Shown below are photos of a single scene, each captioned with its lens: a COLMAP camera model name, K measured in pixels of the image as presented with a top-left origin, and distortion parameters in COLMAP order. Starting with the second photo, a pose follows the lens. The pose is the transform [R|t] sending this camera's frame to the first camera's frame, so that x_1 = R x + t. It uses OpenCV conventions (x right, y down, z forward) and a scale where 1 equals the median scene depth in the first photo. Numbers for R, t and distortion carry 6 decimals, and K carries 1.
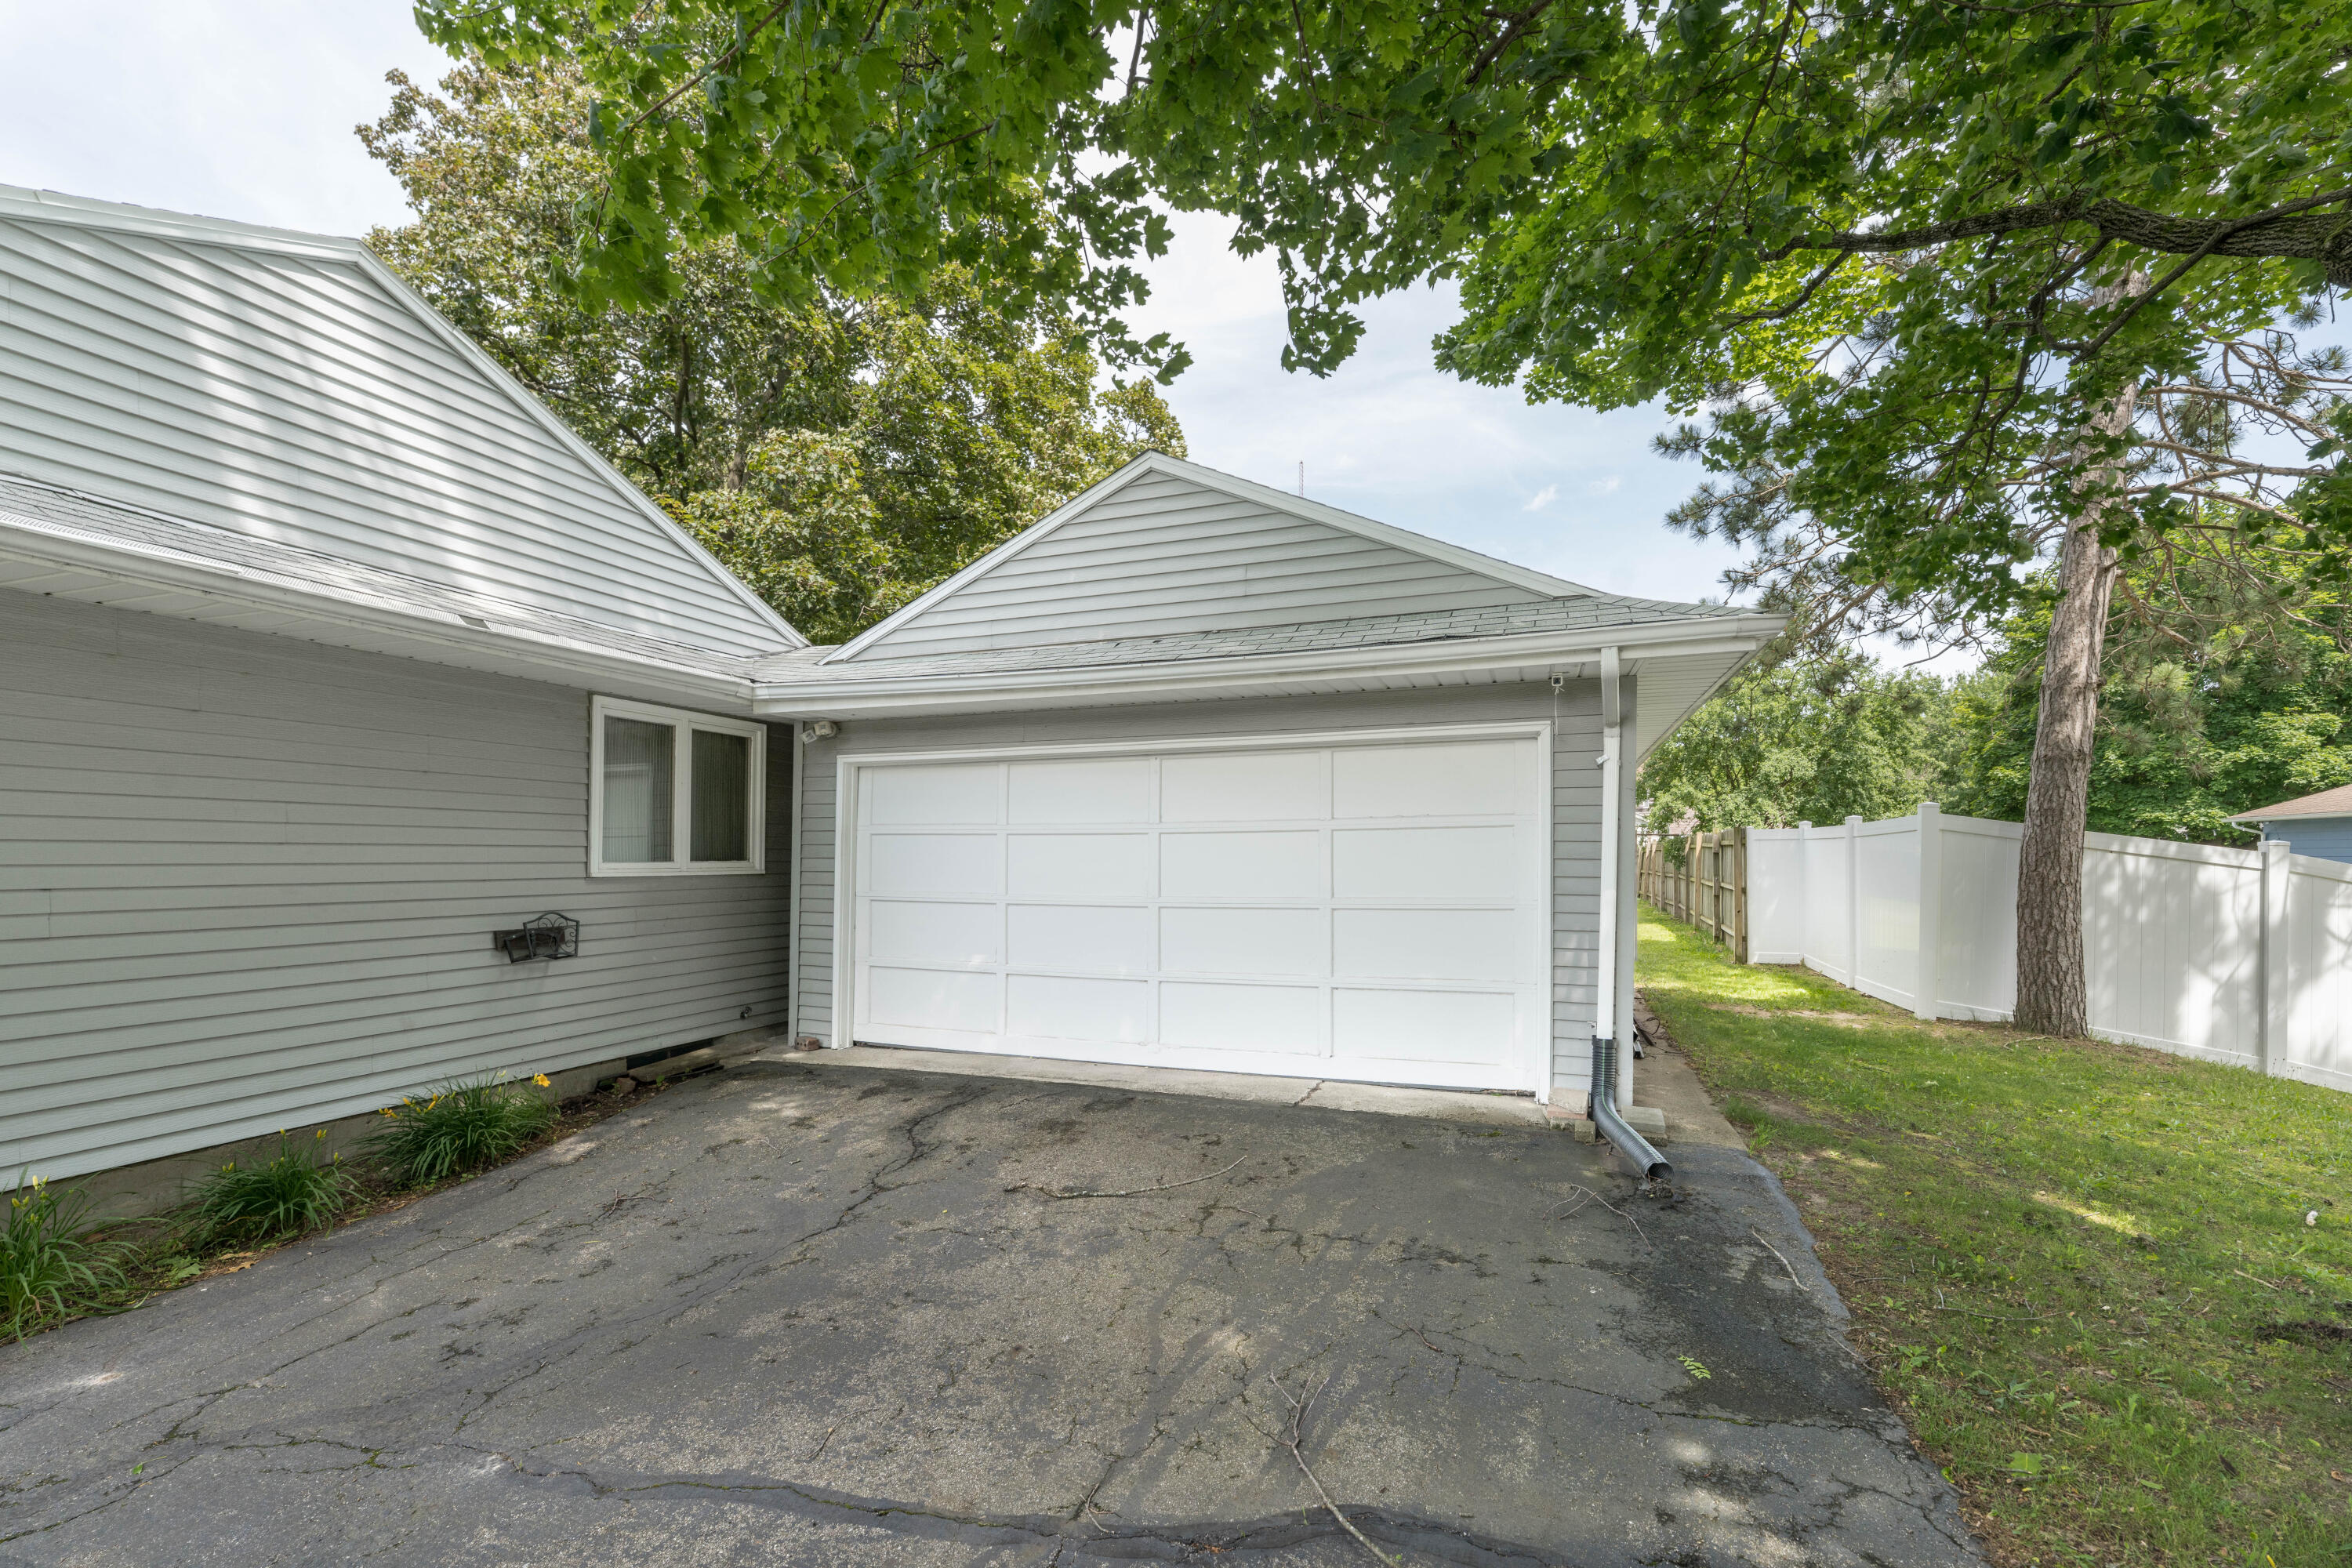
lens RADIAL K [[992.5, 0, 1173.6], [0, 992.5, 830.0], [0, 0, 1]] dist [-0.017221, -0.000130]
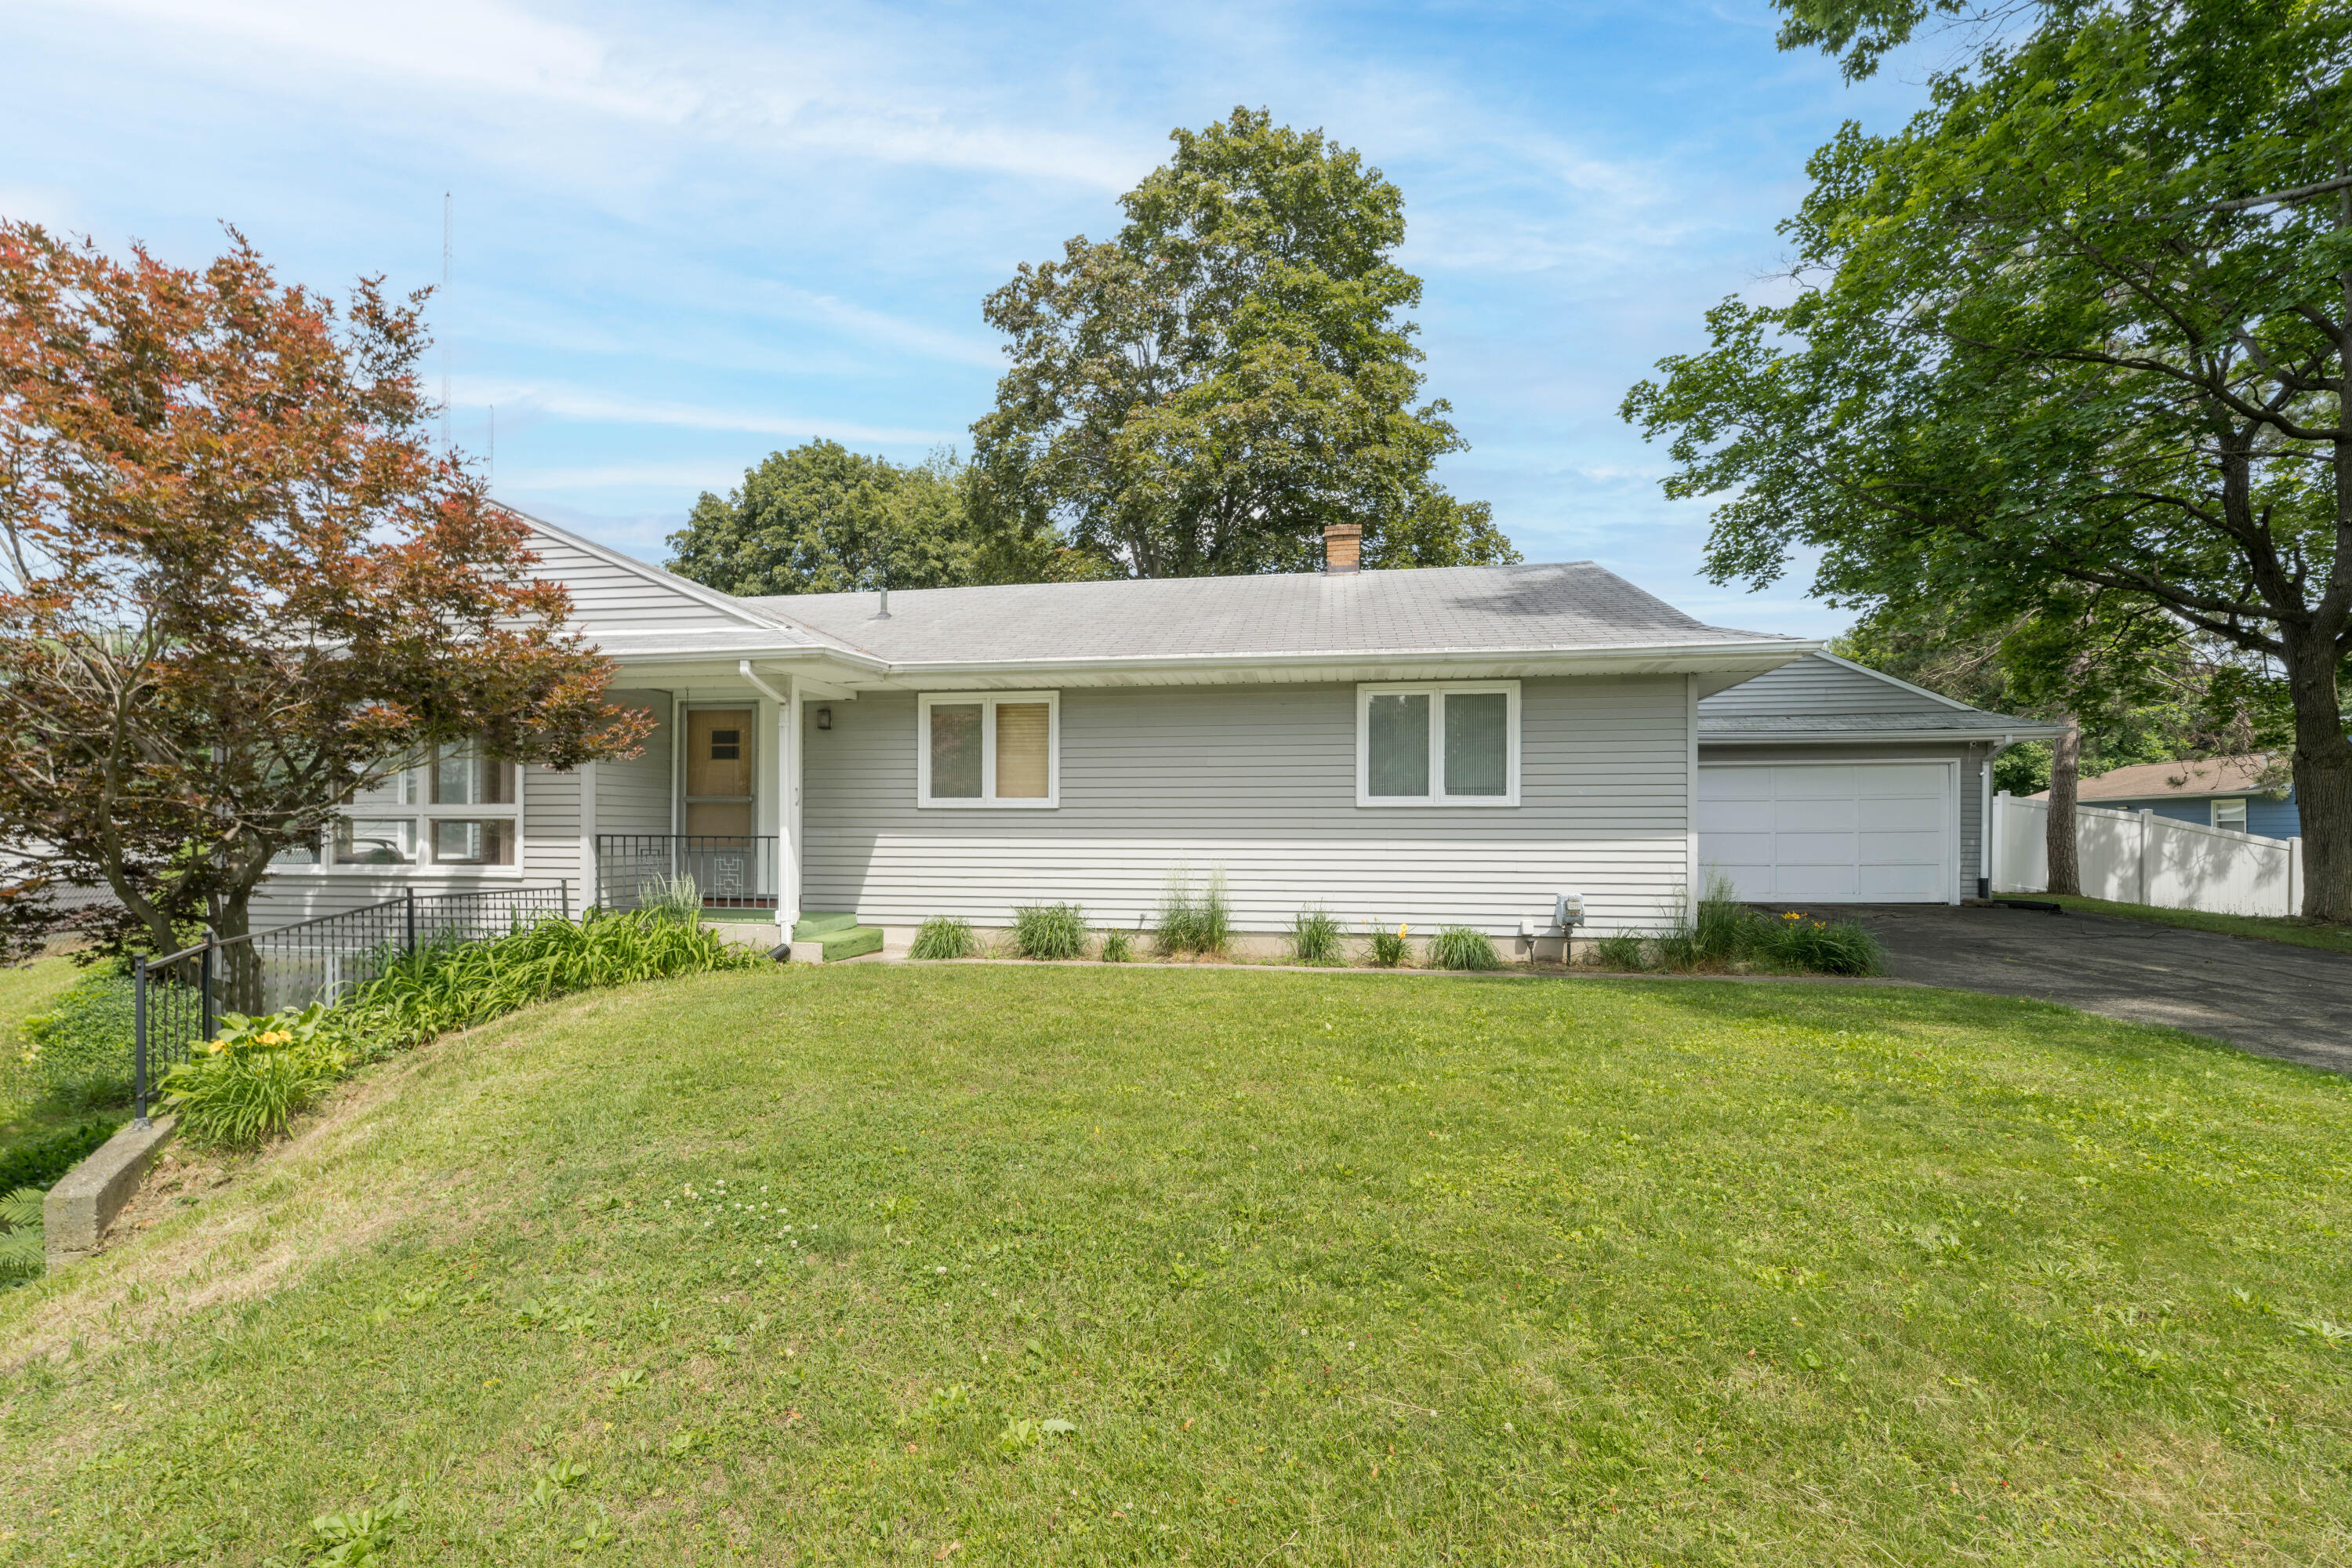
lens RADIAL K [[992.5, 0, 1173.6], [0, 992.5, 830.0], [0, 0, 1]] dist [-0.017221, -0.000130]
pose [[0.985031, 0.002606, 0.172357, -0.817617], [-0.005968, 0.999802, 0.018995, 0.016714], [-0.172273, -0.019739, 0.984851, -0.463856]]
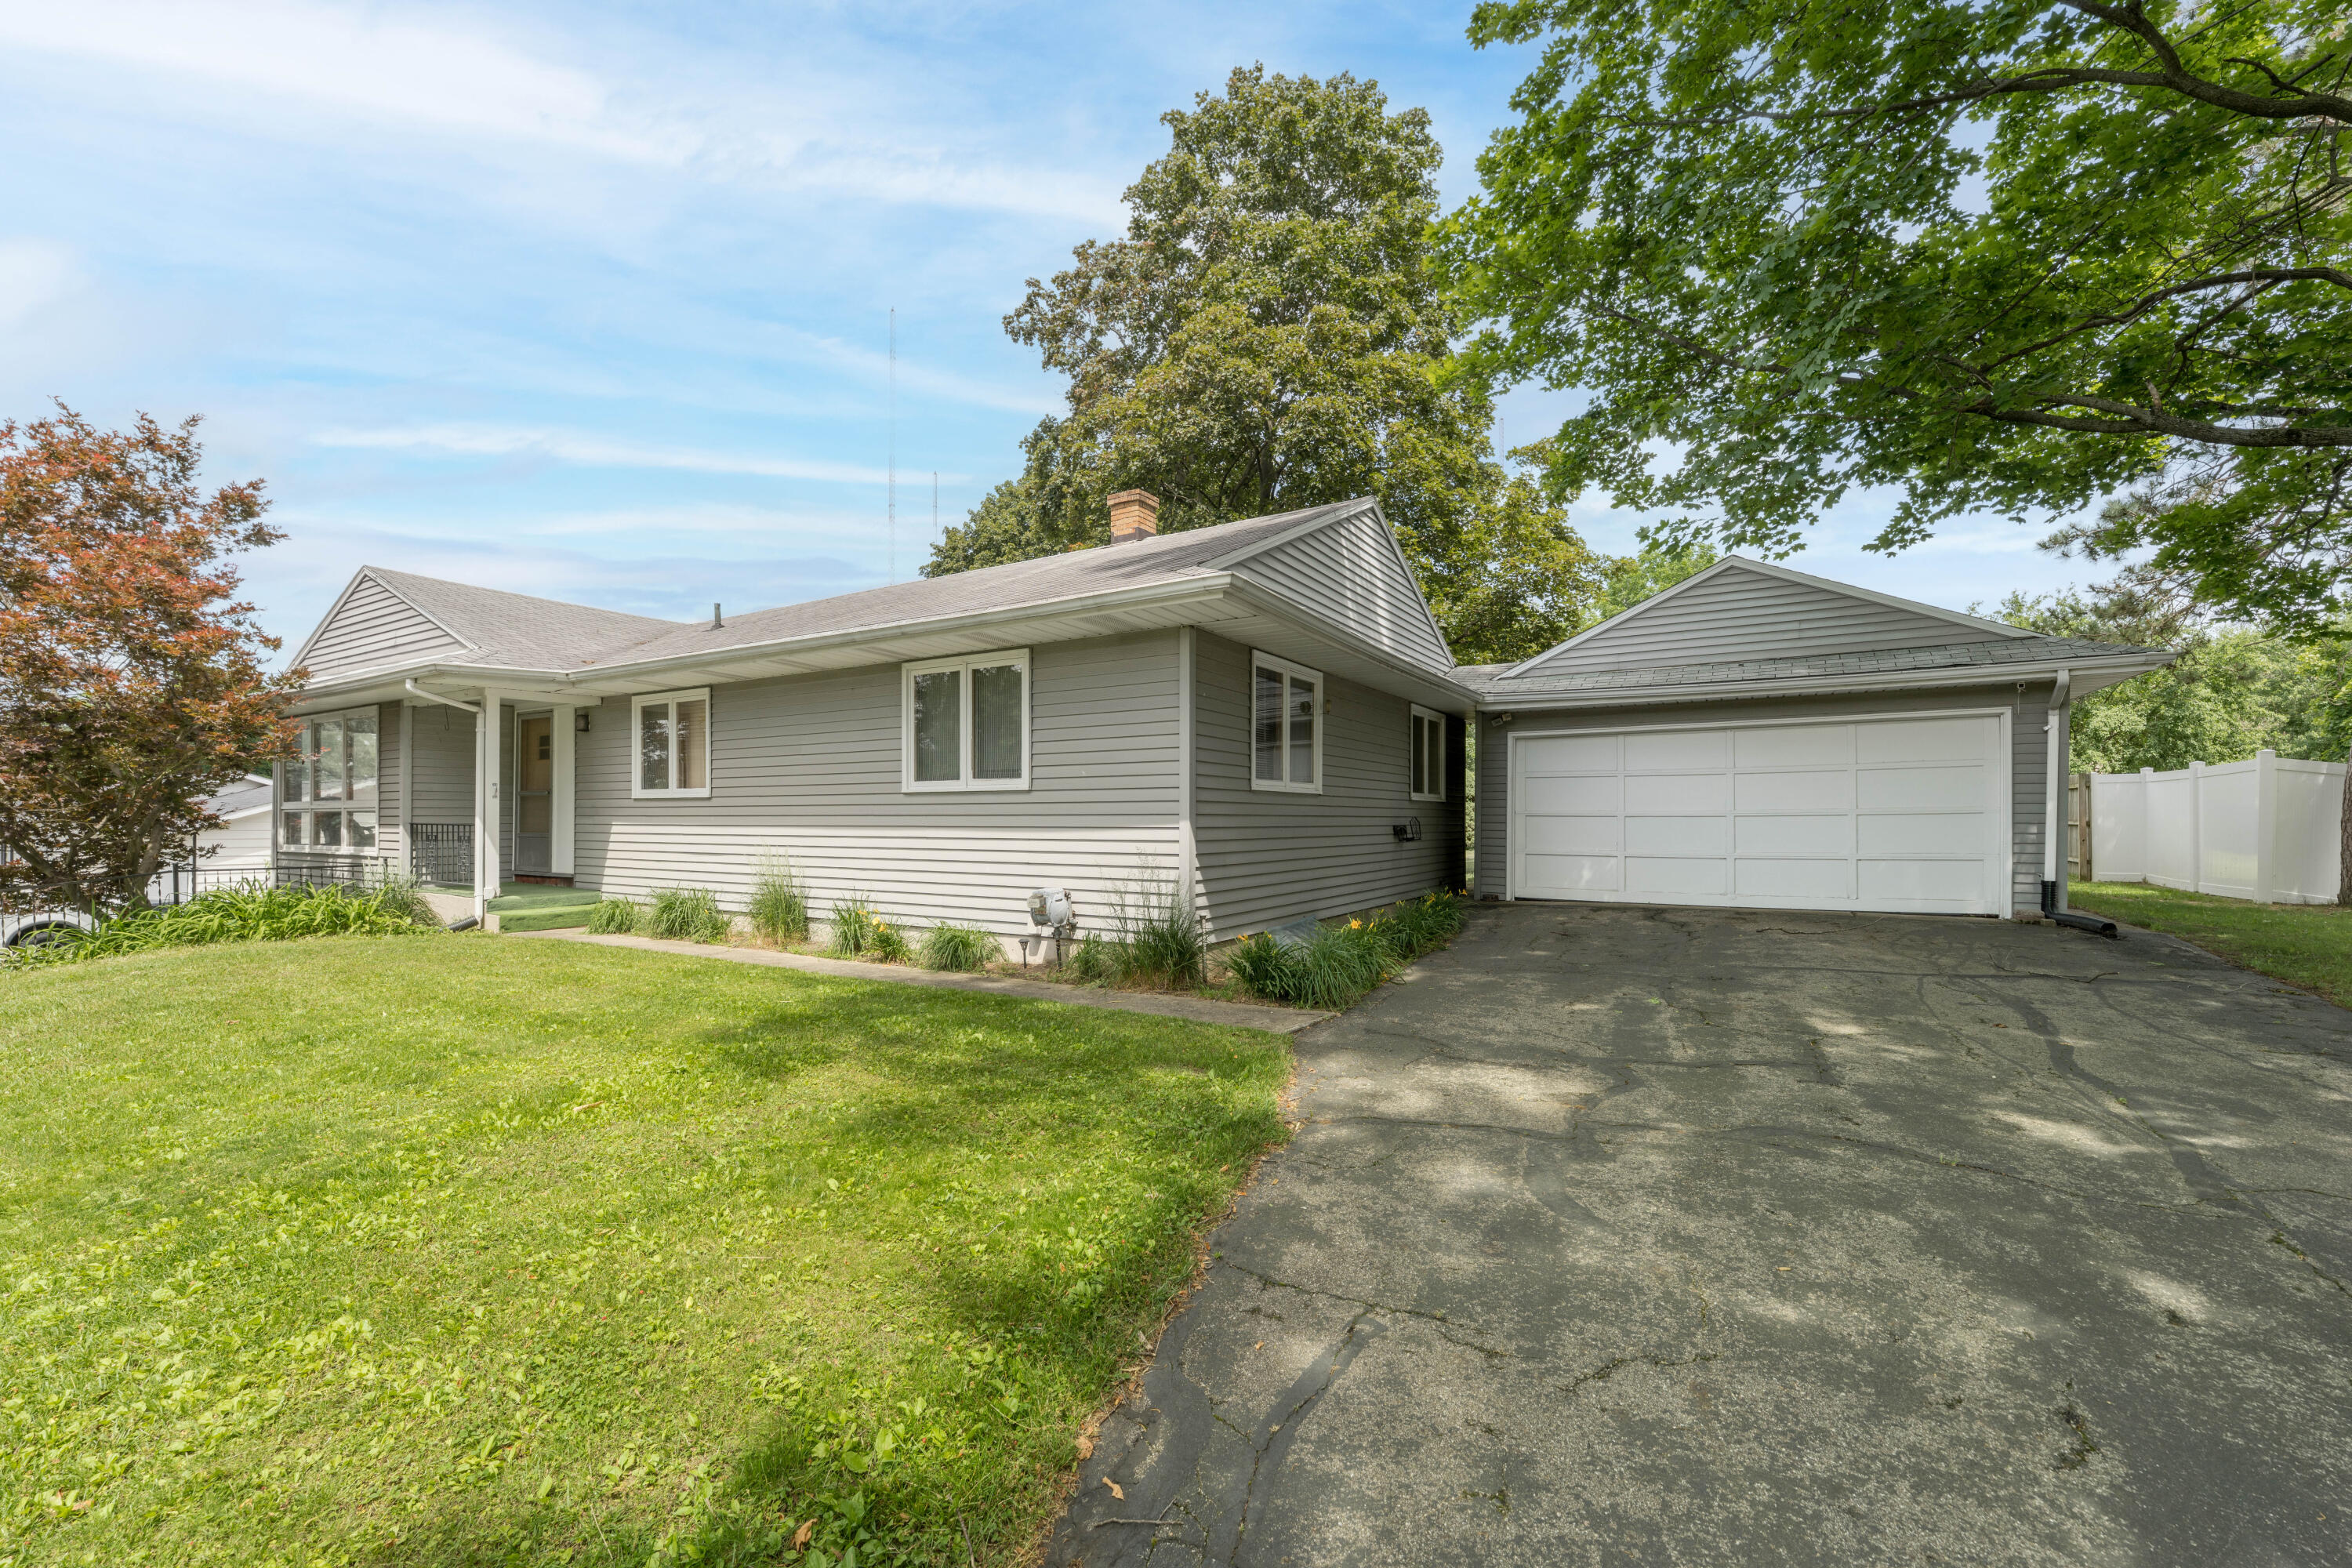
lens RADIAL K [[955.1, 0, 1159.9], [0, 955.1, 802.8], [0, 0, 1]] dist [-0.009150, -0.000028]
pose [[0.977873, -0.005230, -0.209132, -0.300957], [0.007053, 0.999943, 0.007970, 0.015882], [0.209078, -0.009268, 0.977855, -0.393910]]
